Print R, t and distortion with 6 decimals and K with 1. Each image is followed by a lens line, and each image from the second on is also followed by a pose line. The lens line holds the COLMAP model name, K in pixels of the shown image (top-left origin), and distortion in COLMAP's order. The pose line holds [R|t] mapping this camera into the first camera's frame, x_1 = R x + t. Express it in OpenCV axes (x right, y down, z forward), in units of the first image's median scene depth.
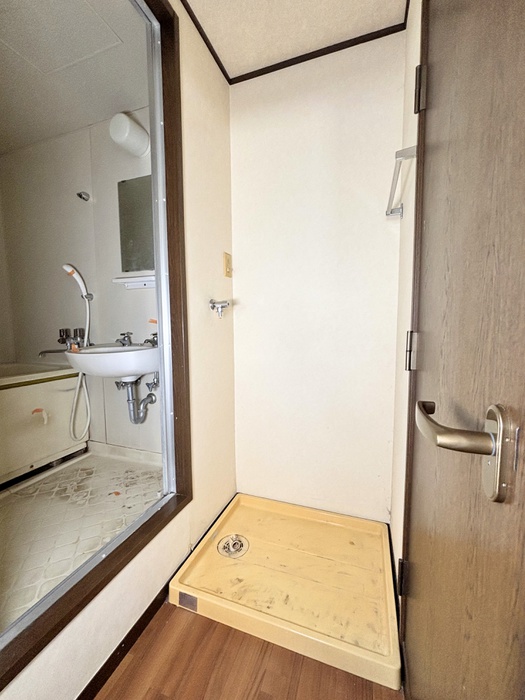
lens RADIAL K [[285.8, 0, 259.4], [0, 285.8, 347.2], [0, 0, 1]] dist [-0.006574, 0.000524]
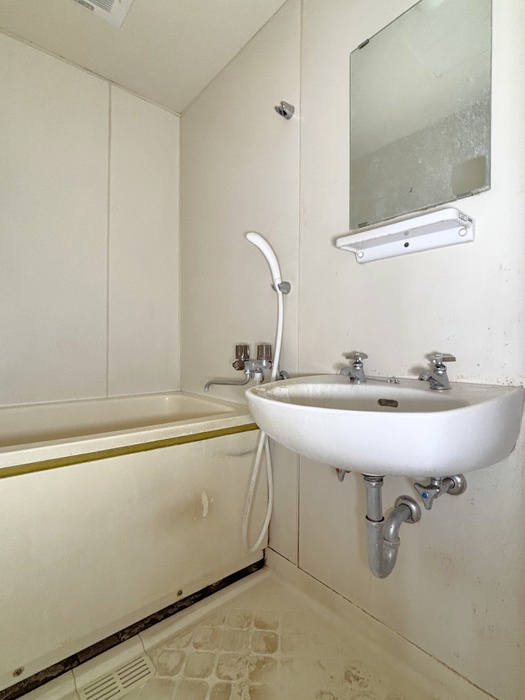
lens RADIAL K [[346.2, 0, 263.6], [0, 346.2, 349.5], [0, 0, 1]] dist [0.004384, 0.000324]
pose [[0.870606, 0.018210, -0.491644, -0.304842], [-0.055306, 0.996603, -0.061024, -0.013697], [0.488863, 0.080319, 0.868655, 0.413704]]
